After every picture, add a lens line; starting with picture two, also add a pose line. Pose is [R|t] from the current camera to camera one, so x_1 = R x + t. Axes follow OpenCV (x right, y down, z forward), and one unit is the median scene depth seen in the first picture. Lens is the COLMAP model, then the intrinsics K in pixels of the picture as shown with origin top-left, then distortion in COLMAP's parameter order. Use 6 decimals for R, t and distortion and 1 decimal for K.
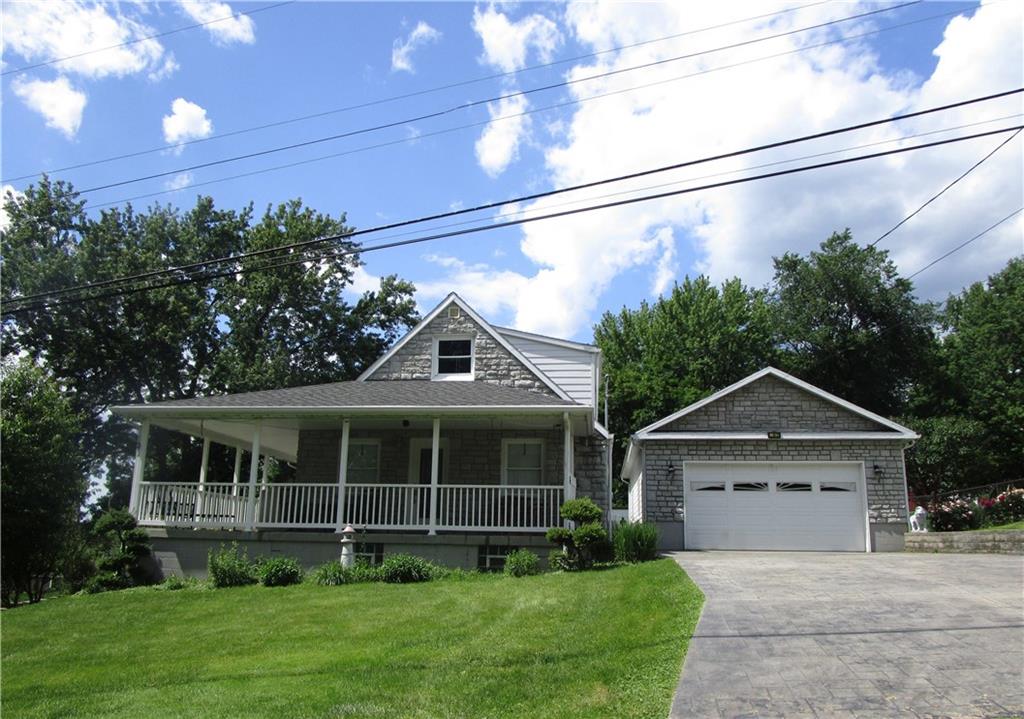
lens RADIAL K [[788.0, 0, 512.5], [0, 788.0, 359.8], [0, 0, 1]] dist [0.003218, 0.012489]
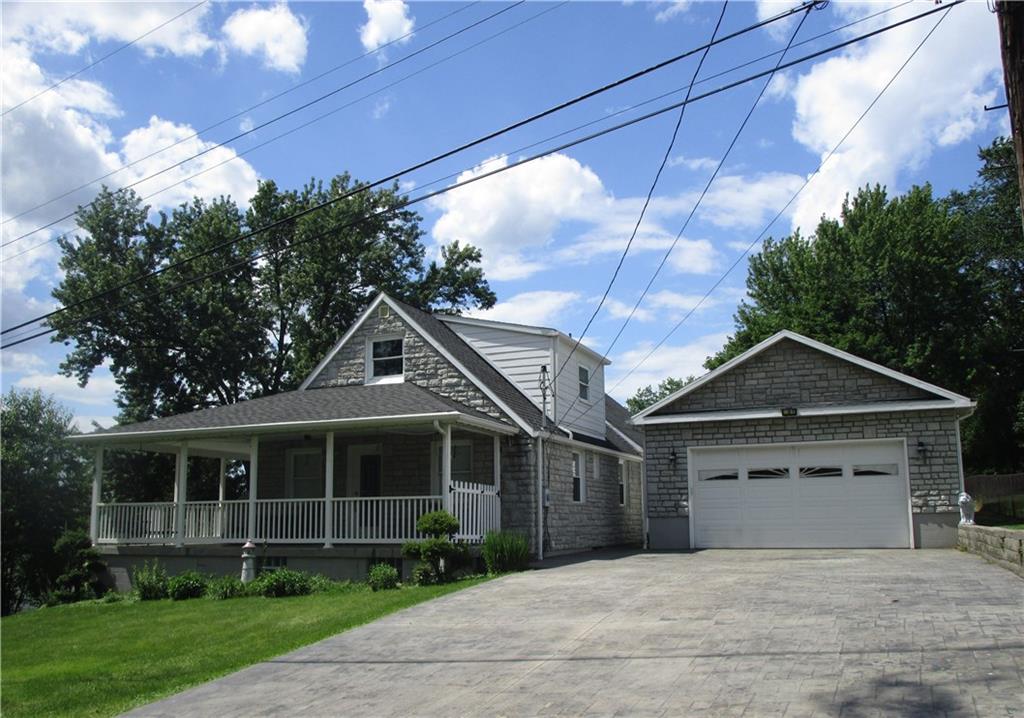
lens RADIAL K [[979.0, 0, 511.2], [0, 979.0, 356.2], [0, 0, 1]] dist [0.032134, 0.000000]
pose [[0.948435, -0.077265, -0.307410, 0.382102], [0.097342, 0.993969, 0.050497, -0.045374], [0.301655, -0.077817, 0.950236, -0.075787]]
